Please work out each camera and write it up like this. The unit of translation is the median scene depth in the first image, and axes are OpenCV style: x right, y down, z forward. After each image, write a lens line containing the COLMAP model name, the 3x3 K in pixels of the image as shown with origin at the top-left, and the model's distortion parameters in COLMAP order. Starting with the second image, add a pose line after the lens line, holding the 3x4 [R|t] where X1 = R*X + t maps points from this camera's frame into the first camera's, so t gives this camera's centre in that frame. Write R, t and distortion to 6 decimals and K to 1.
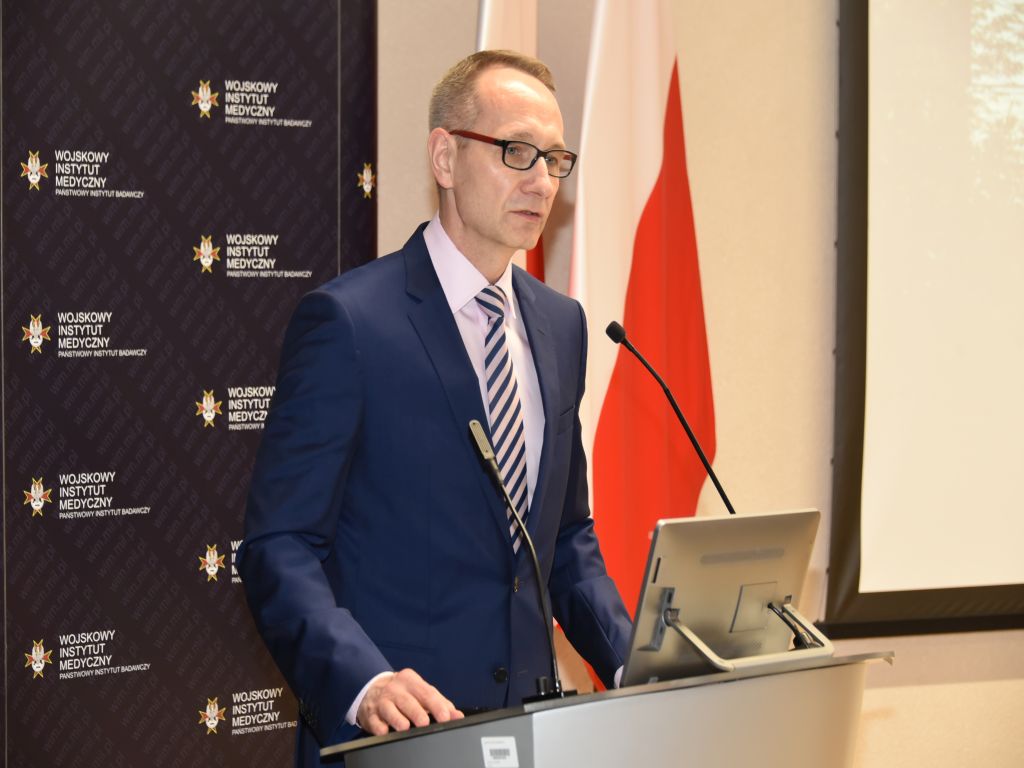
lens RADIAL K [[2813.0, 0, 511.1], [0, 2813.0, 385.3], [0, 0, 1]] dist [-0.018331, 0.000000]
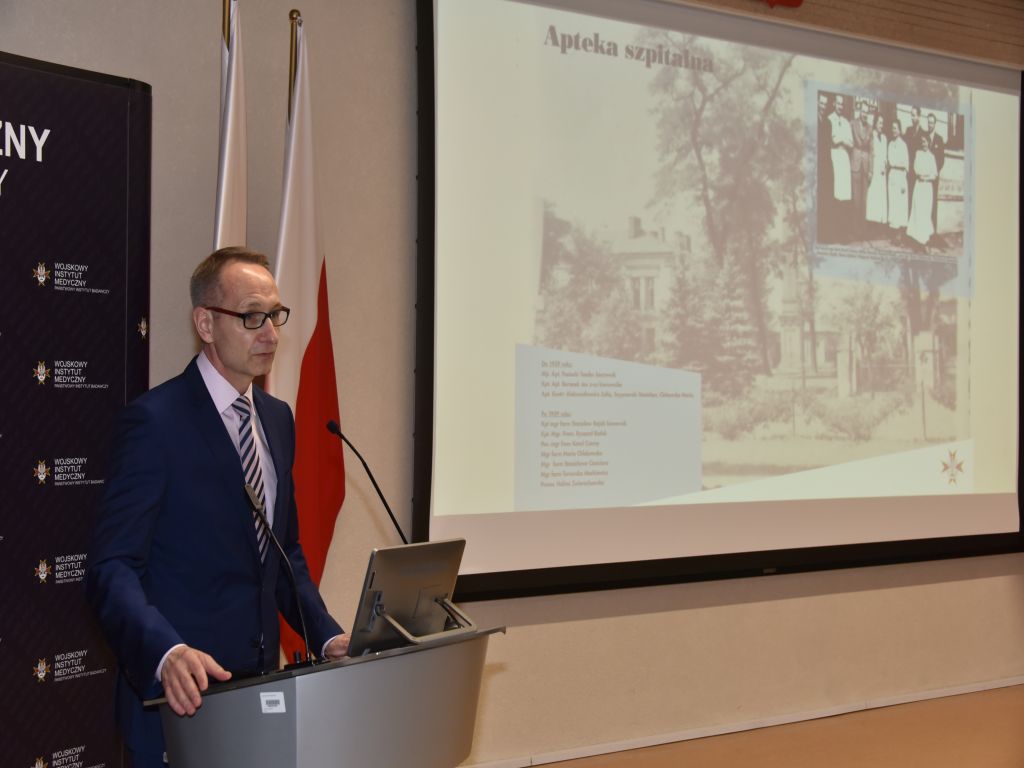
lens RADIAL K [[1499.5, 0, 513.0], [0, 1499.5, 389.6], [0, 0, 1]] dist [-0.012550, 0.000000]
pose [[0.967534, 0.010233, 0.252532, -0.064916], [-0.001544, 0.999401, -0.034584, -0.009090], [-0.252735, 0.033071, 0.966970, 0.129612]]
